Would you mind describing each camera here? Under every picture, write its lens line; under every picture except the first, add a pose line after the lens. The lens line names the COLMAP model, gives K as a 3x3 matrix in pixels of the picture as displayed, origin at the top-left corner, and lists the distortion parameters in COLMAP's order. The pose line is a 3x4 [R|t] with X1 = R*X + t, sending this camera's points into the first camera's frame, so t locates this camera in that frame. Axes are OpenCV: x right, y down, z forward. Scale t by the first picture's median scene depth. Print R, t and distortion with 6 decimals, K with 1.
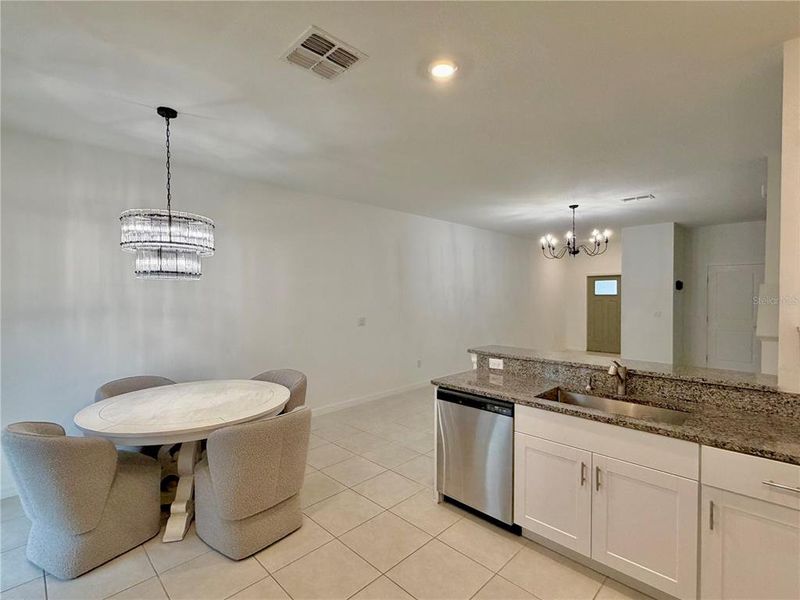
lens RADIAL K [[383.6, 0, 385.5], [0, 383.6, 300.5], [0, 0, 1]] dist [-0.004618, -0.000679]
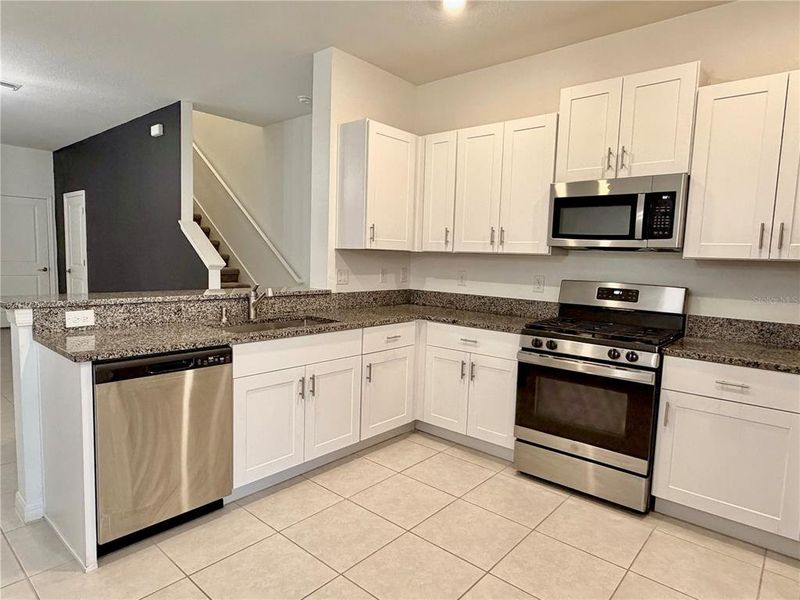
lens RADIAL K [[486.2, 0, 403.6], [0, 486.2, 300.7], [0, 0, 1]] dist [0.004341, 0.000631]
pose [[-0.096895, -0.092421, 0.990994, -0.612420], [-0.014649, 0.995704, 0.091428, 0.066846], [-0.995187, -0.005658, -0.097832, 0.645713]]
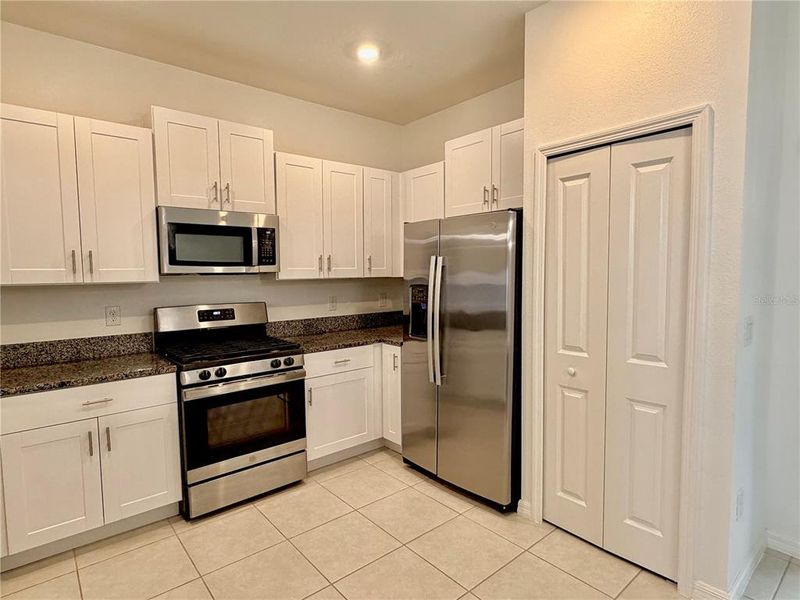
lens RADIAL K [[437.3, 0, 400.0], [0, 437.3, 300.0], [0, 0, 1]] dist [0.003901, 0.000829]
pose [[-0.997881, 0.008779, 0.064467, -0.072186], [0.014151, 0.996420, 0.083349, 0.023936], [-0.063504, 0.084085, -0.994433, 1.120866]]
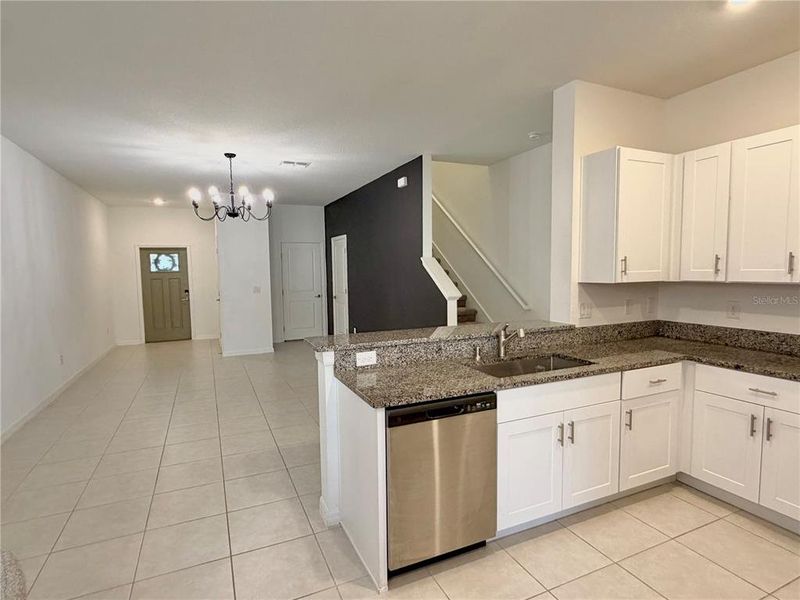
lens RADIAL K [[437.3, 0, 400.0], [0, 437.3, 300.0], [0, 0, 1]] dist [0.003901, 0.000829]
pose [[0.328109, -0.070578, 0.942000, -0.525771], [0.030547, 0.997476, 0.064095, 0.005715], [-0.944146, 0.007745, 0.329437, 0.769518]]
